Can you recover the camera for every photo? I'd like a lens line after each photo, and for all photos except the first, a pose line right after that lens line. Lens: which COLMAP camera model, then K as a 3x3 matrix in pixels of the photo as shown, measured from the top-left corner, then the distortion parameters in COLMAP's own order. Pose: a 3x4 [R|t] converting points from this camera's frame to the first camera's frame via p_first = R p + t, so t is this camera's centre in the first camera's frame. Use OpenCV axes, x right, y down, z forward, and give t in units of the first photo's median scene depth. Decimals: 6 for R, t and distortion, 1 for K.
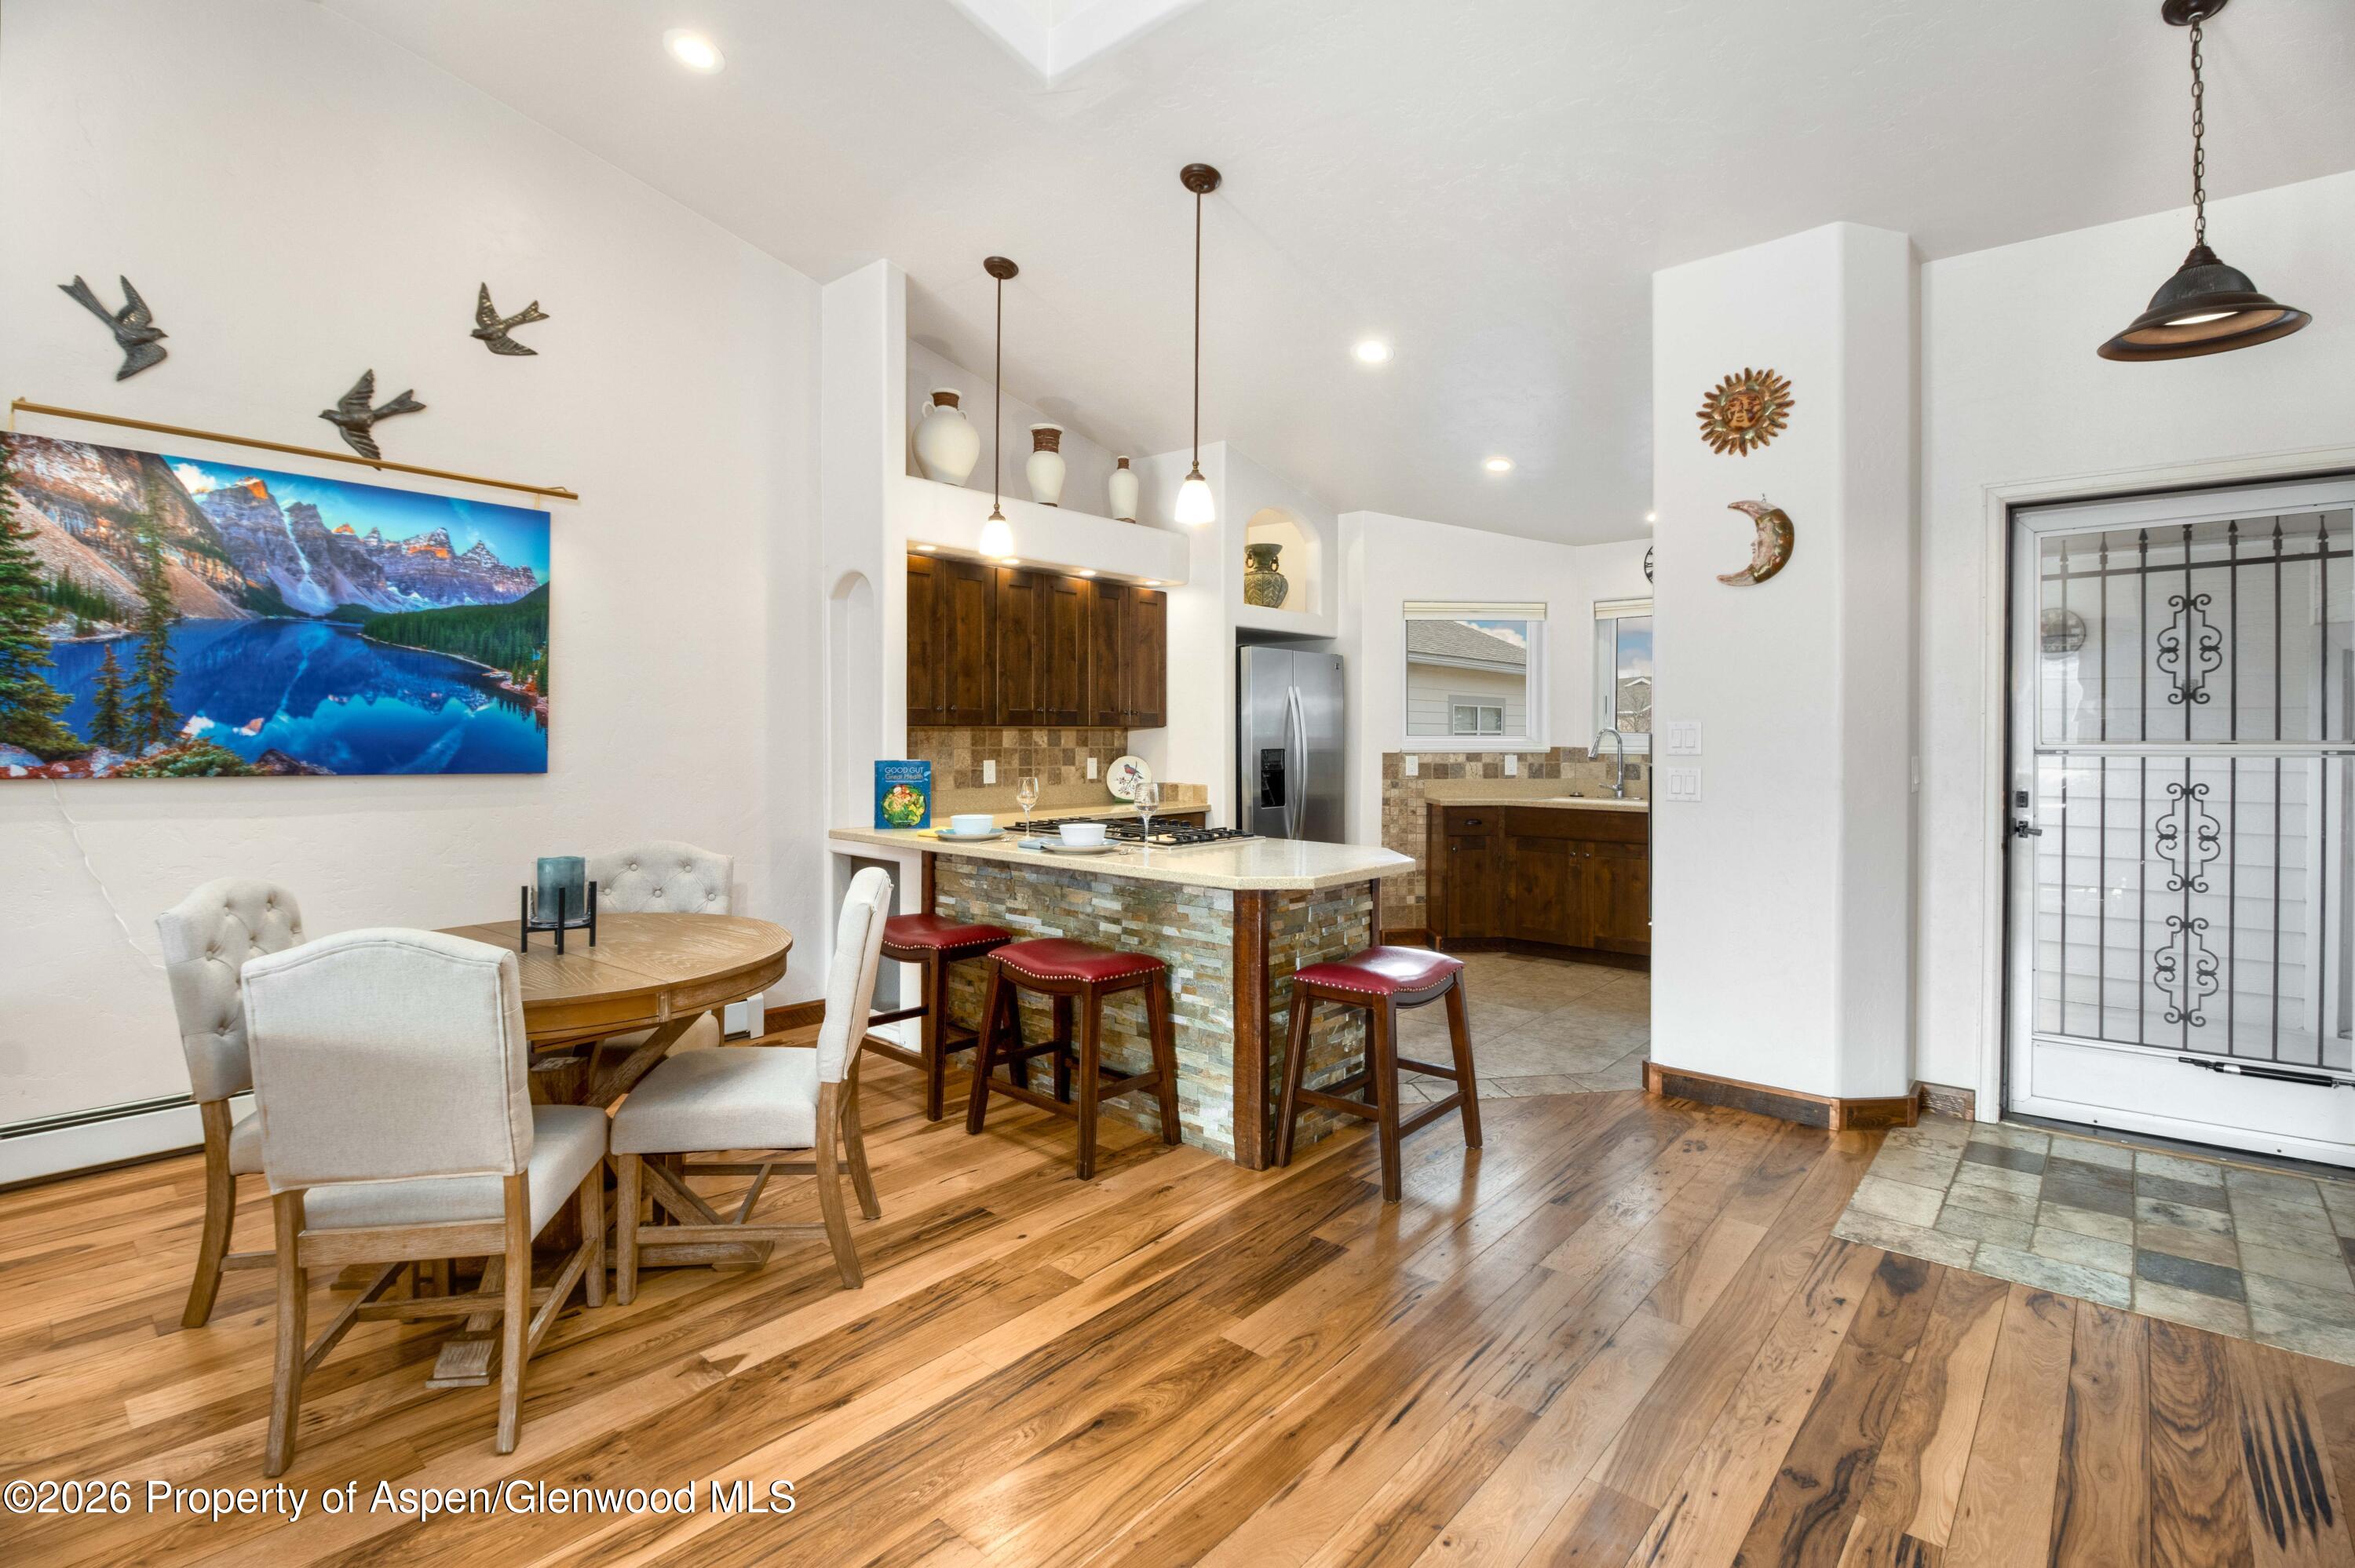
lens RADIAL K [[1065.9, 0, 1170.3], [0, 1065.9, 733.9], [0, 0, 1]] dist [0.024066, 0.000052]
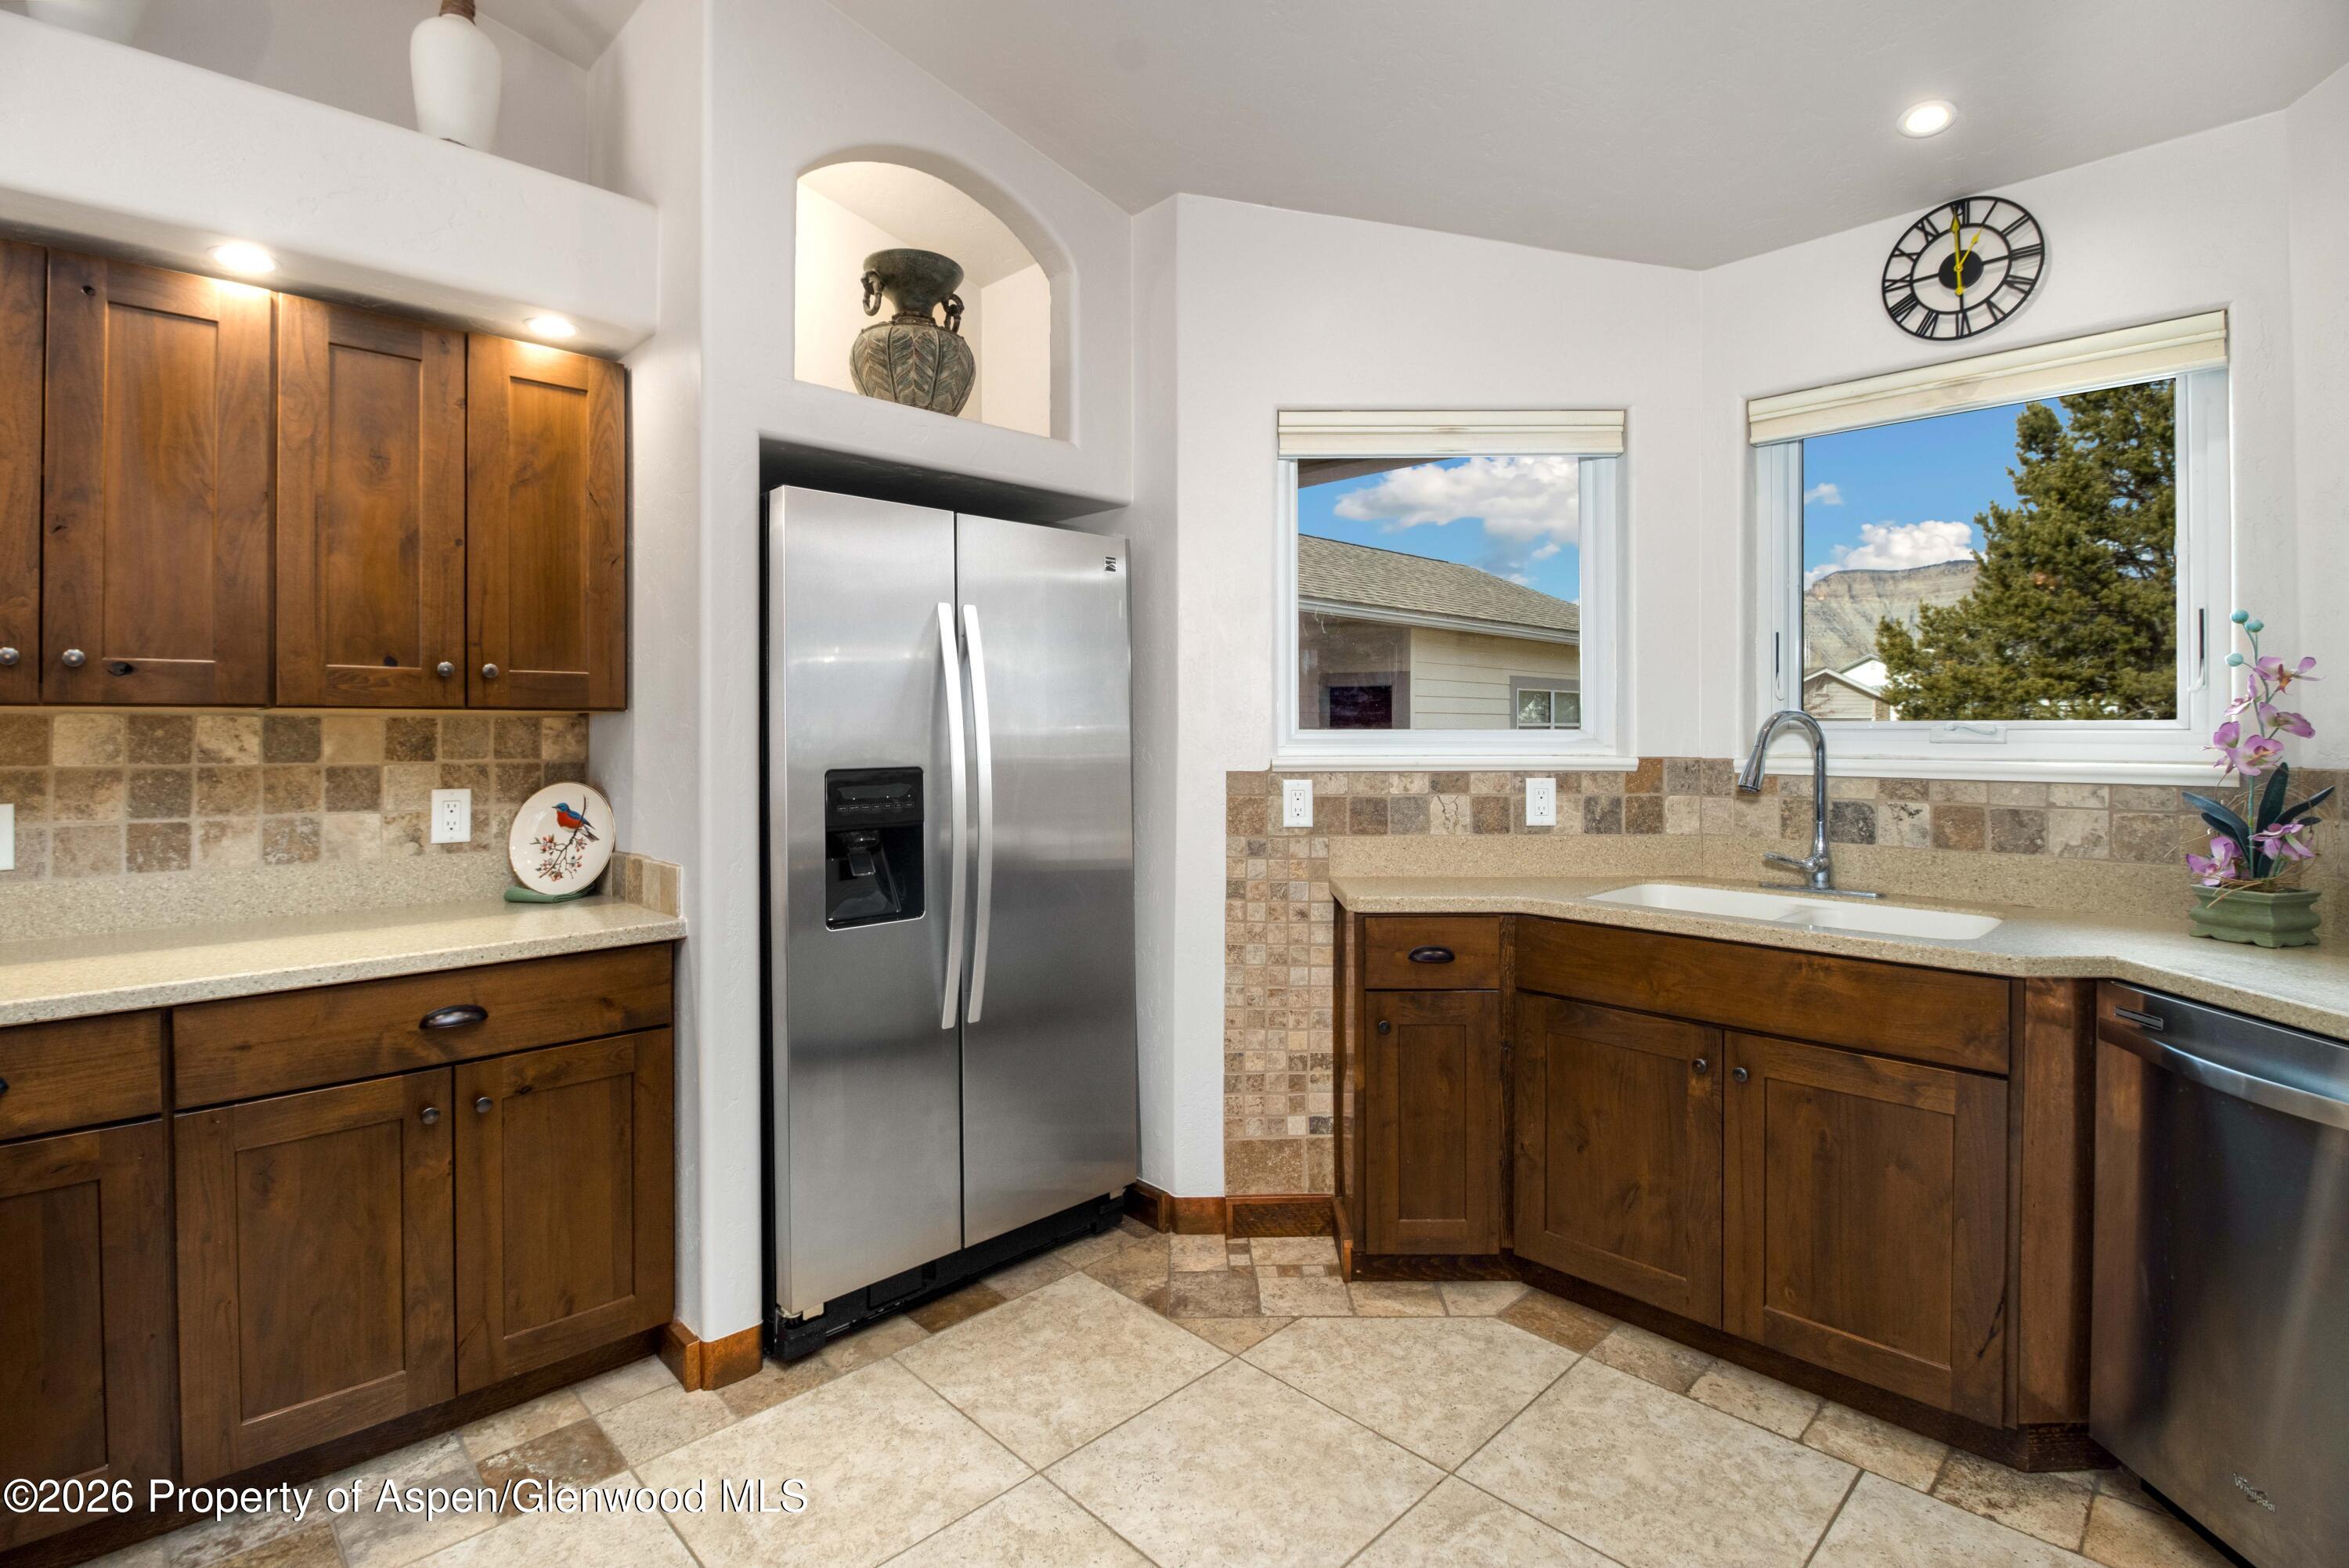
lens RADIAL K [[1111.7, 0, 1181.5], [0, 1111.7, 732.6], [0, 0, 1]] dist [0.001193, -0.000275]
pose [[0.998609, -0.001526, -0.052704, 0.204184], [0.001764, 0.999988, 0.004480, 0.000607], [0.052696, -0.004567, 0.998600, 0.568535]]
